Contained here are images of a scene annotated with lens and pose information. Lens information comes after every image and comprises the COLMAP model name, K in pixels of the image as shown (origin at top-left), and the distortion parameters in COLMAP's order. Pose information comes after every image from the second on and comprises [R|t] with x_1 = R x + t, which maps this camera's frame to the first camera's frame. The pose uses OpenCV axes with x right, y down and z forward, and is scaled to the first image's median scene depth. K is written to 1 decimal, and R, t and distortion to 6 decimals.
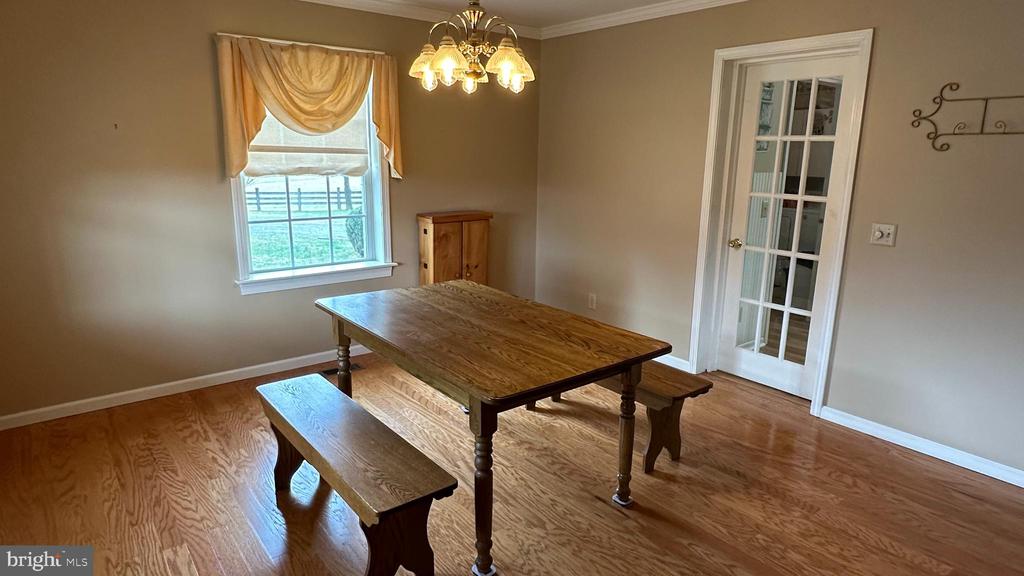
lens RADIAL K [[599.1, 0, 515.7], [0, 599.1, 286.6], [0, 0, 1]] dist [-0.006987, 0.001359]
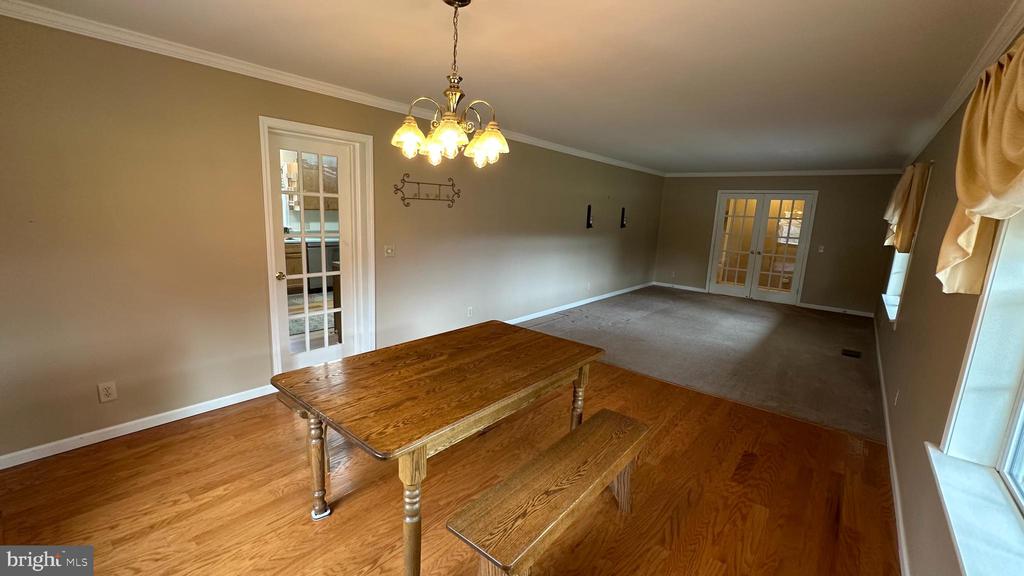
lens RADIAL K [[418.1, 0, 503.0], [0, 418.1, 287.3], [0, 0, 1]] dist [-0.003863, 0.000987]
pose [[-0.190212, -0.198442, 0.961478, -0.604401], [0.176319, 0.956529, 0.232302, -0.183696], [-0.965780, 0.213713, -0.146955, 0.739214]]
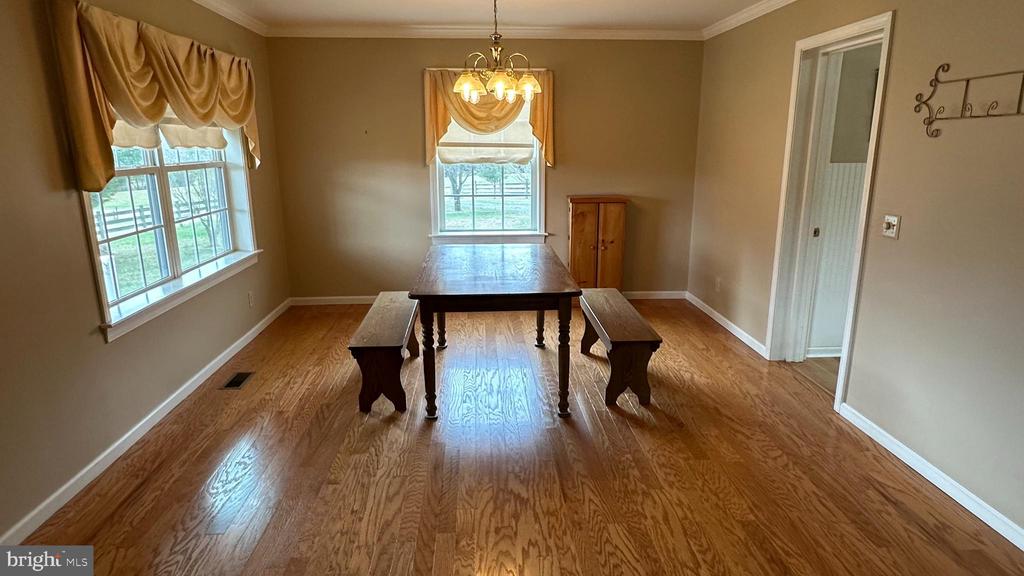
lens RADIAL K [[599.1, 0, 512.9], [0, 599.1, 287.4], [0, 0, 1]] dist [-0.006987, 0.001359]
pose [[0.817757, 0.120772, -0.562750, 0.566221], [-0.115501, 0.992282, 0.045115, 0.030575], [0.563855, 0.028105, 0.825395, -0.103566]]
